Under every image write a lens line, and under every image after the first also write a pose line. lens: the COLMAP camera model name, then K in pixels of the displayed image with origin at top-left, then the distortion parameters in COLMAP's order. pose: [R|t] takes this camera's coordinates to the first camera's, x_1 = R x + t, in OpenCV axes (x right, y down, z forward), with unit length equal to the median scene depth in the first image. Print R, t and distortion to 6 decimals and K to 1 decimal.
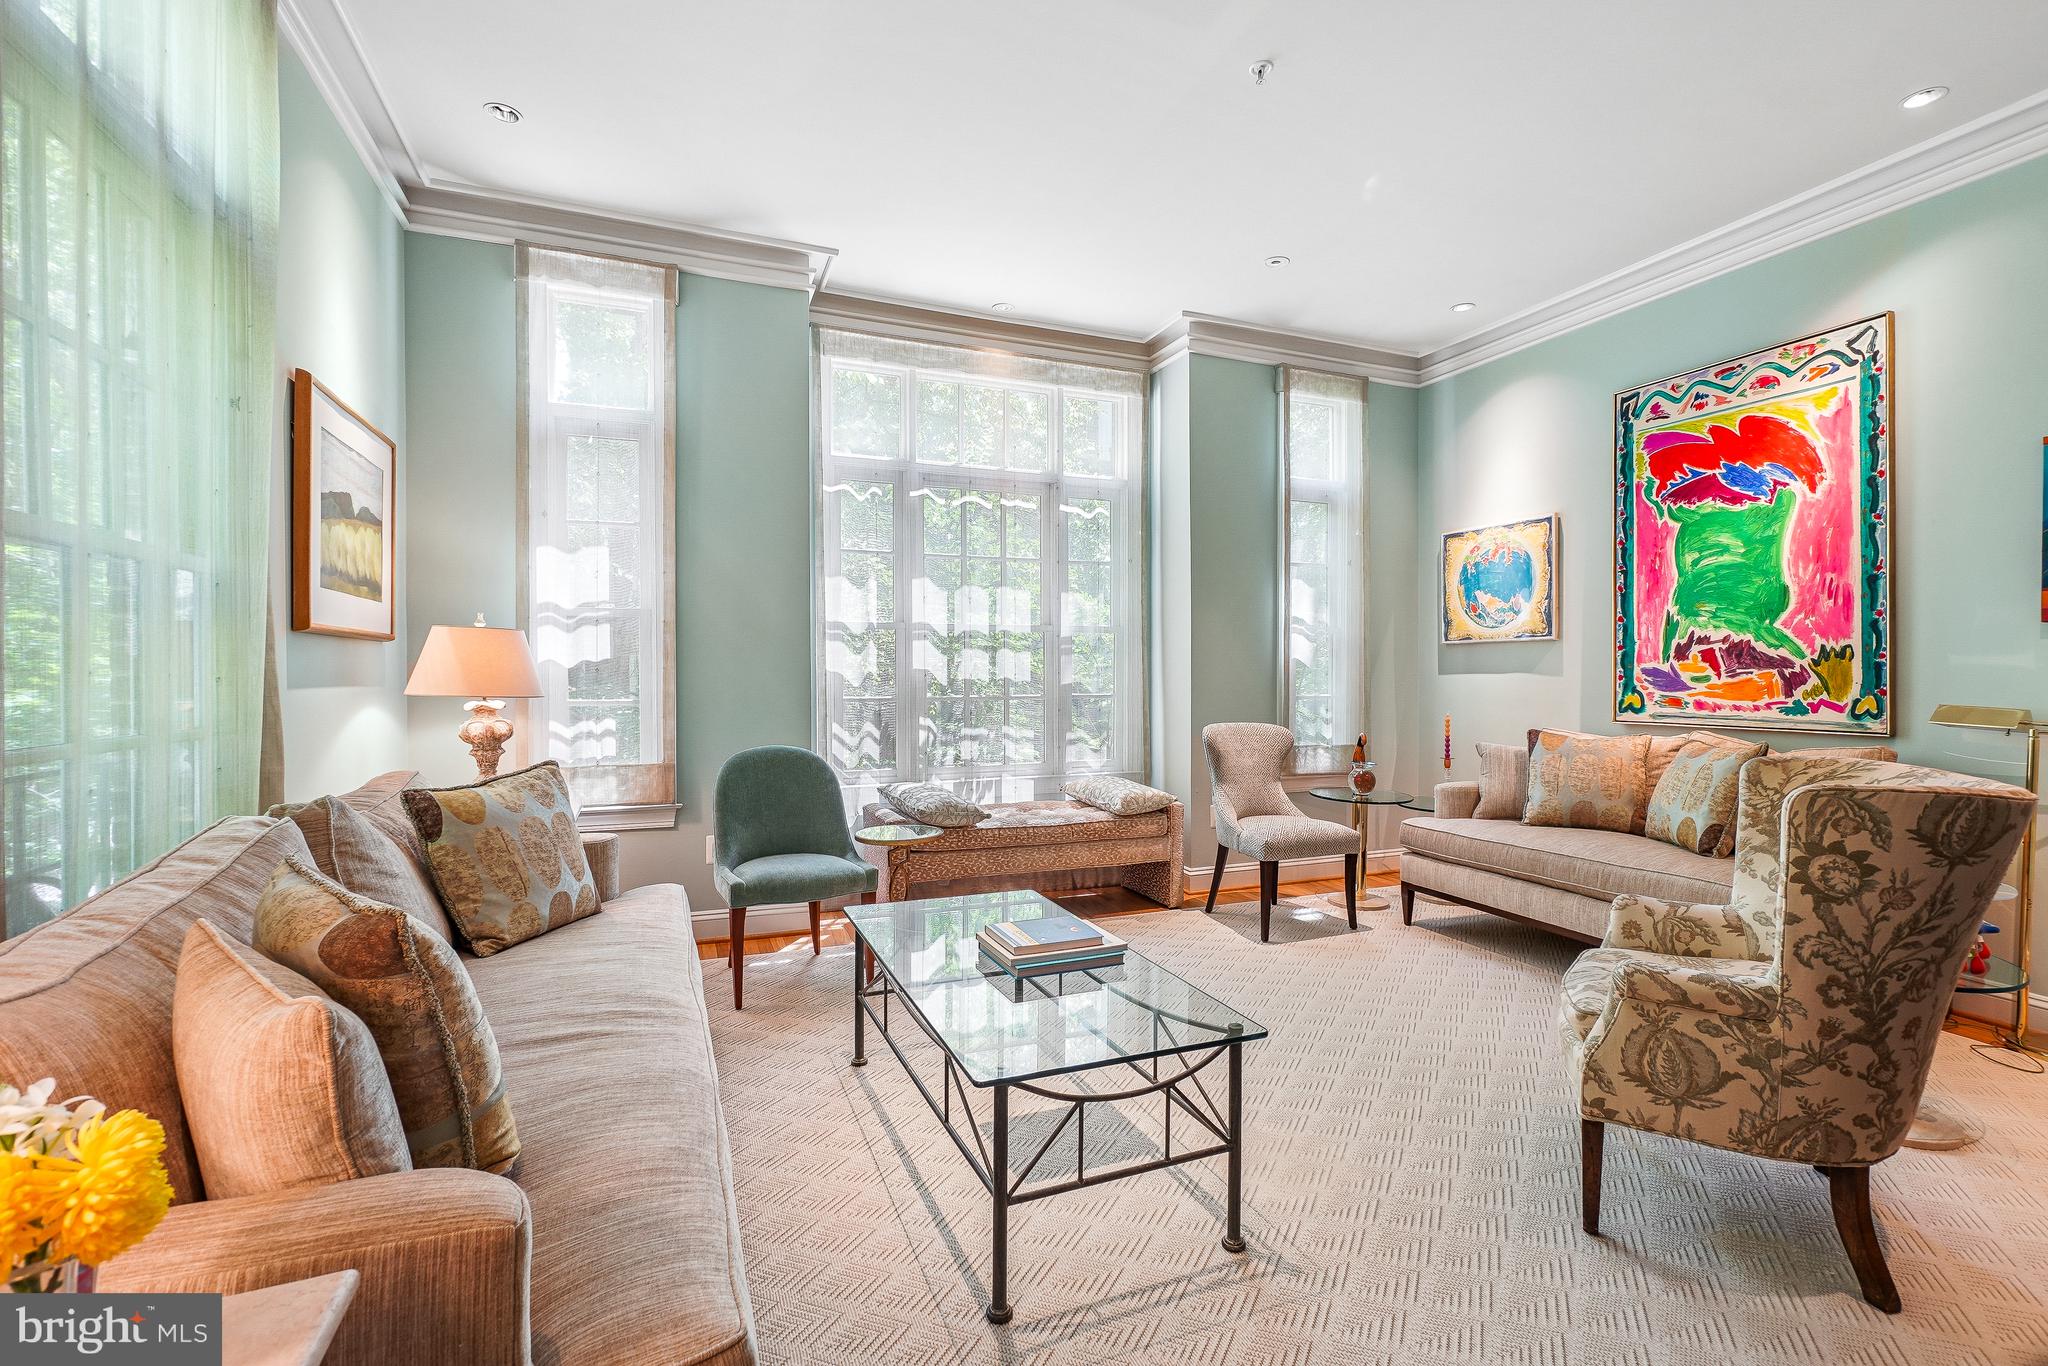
lens RADIAL K [[887.1, 0, 1028.8], [0, 887.1, 660.2], [0, 0, 1]] dist [0.000737, 0.000019]
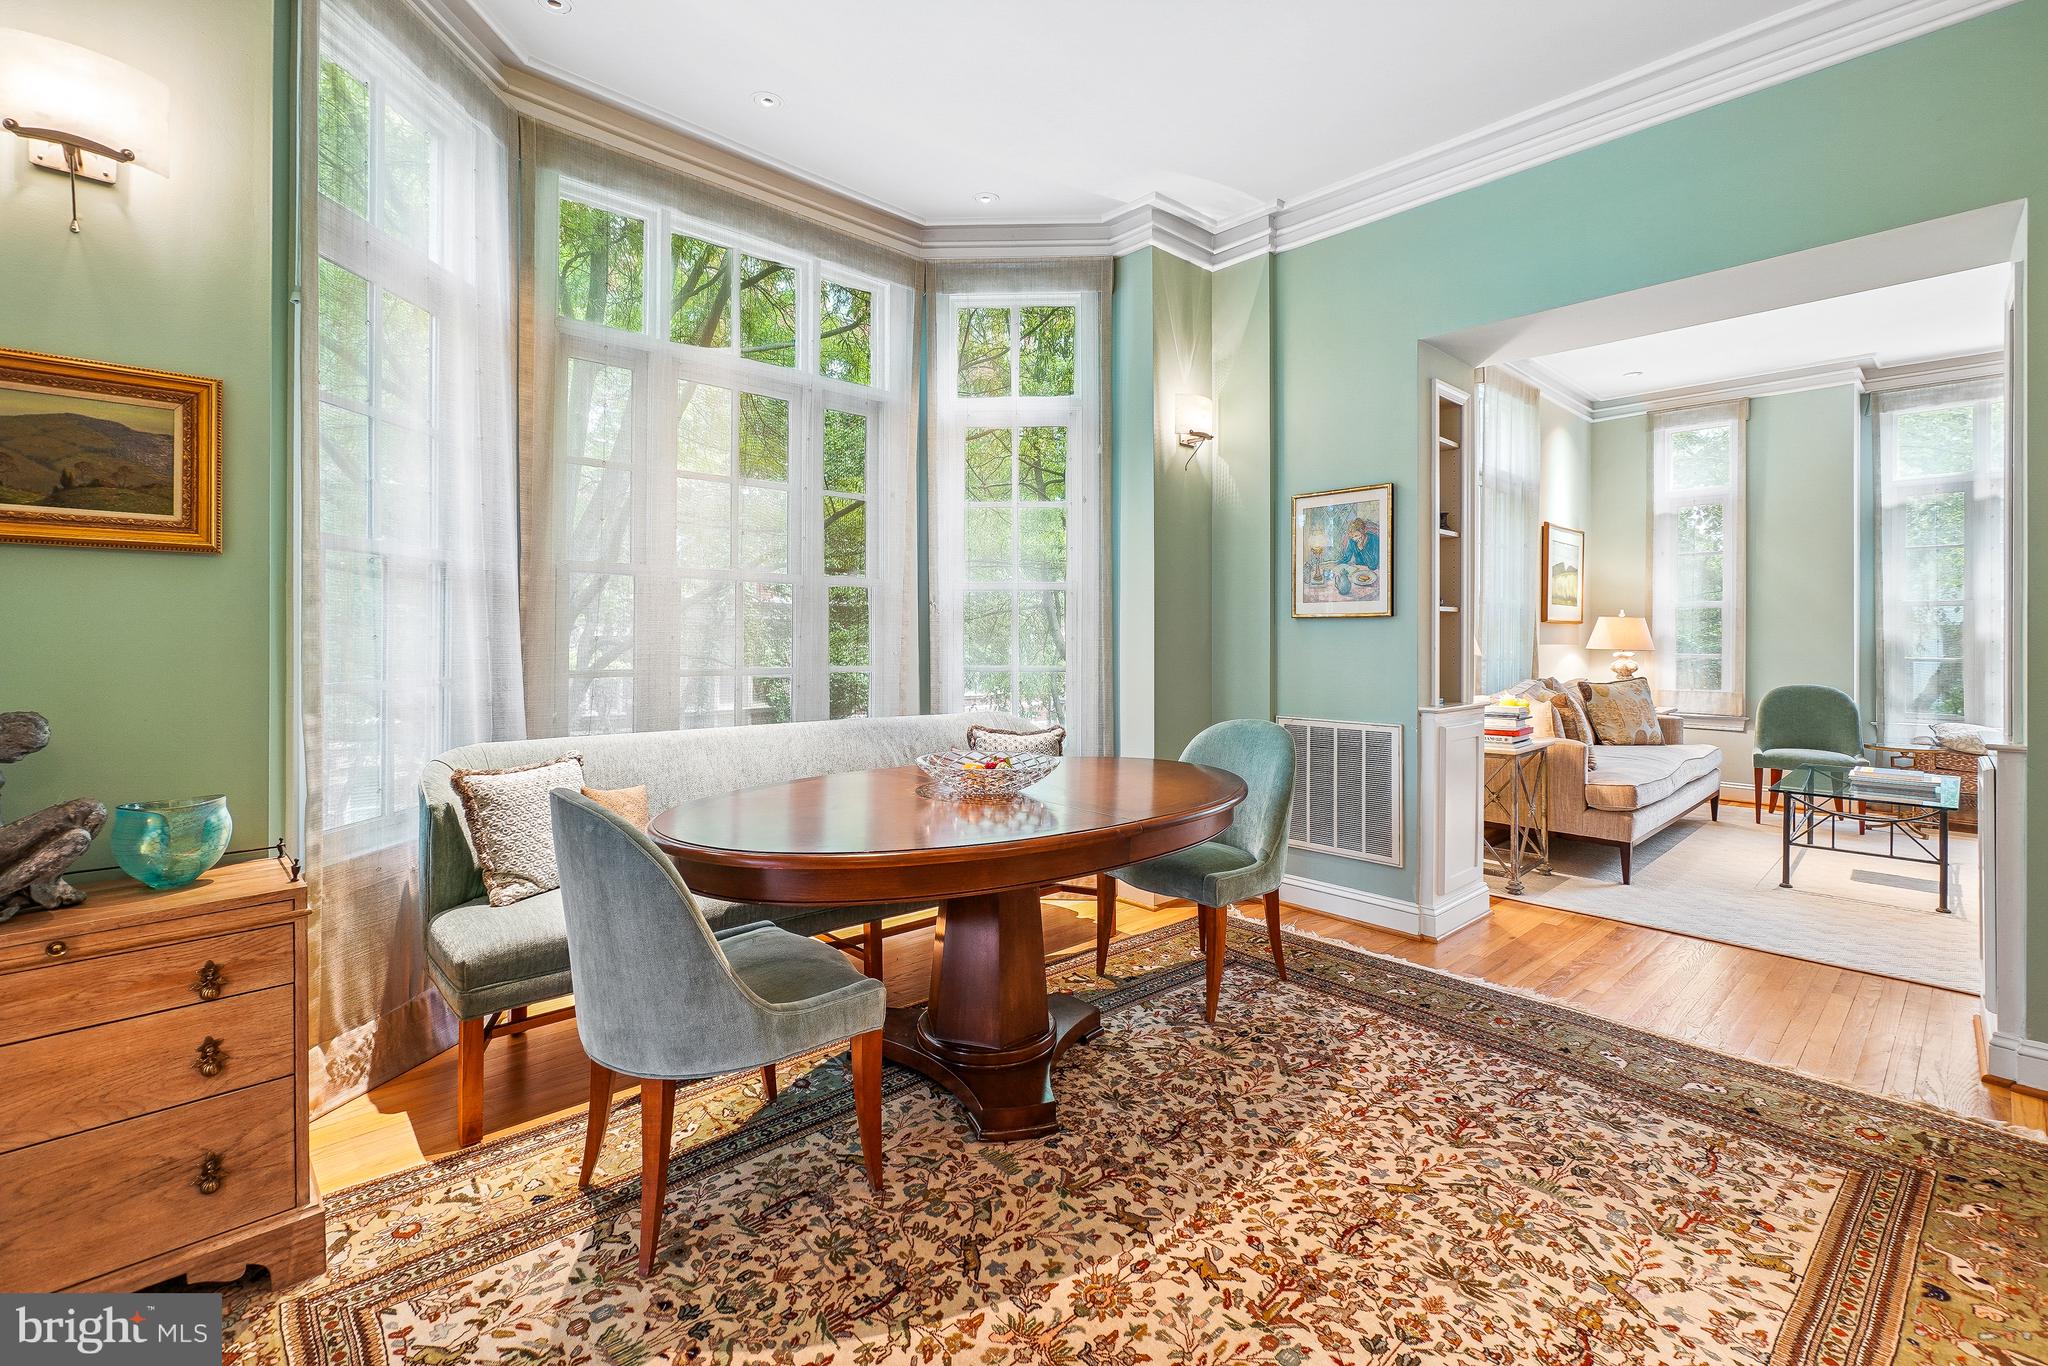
lens RADIAL K [[919.2, 0, 1032.5], [0, 919.2, 646.9], [0, 0, 1]] dist [-0.001641, 0.000047]
pose [[0.362769, 0.010331, -0.931822, 1.049594], [-0.001409, 0.999943, 0.010538, 0.014760], [0.931878, -0.002510, 0.362763, -1.262401]]
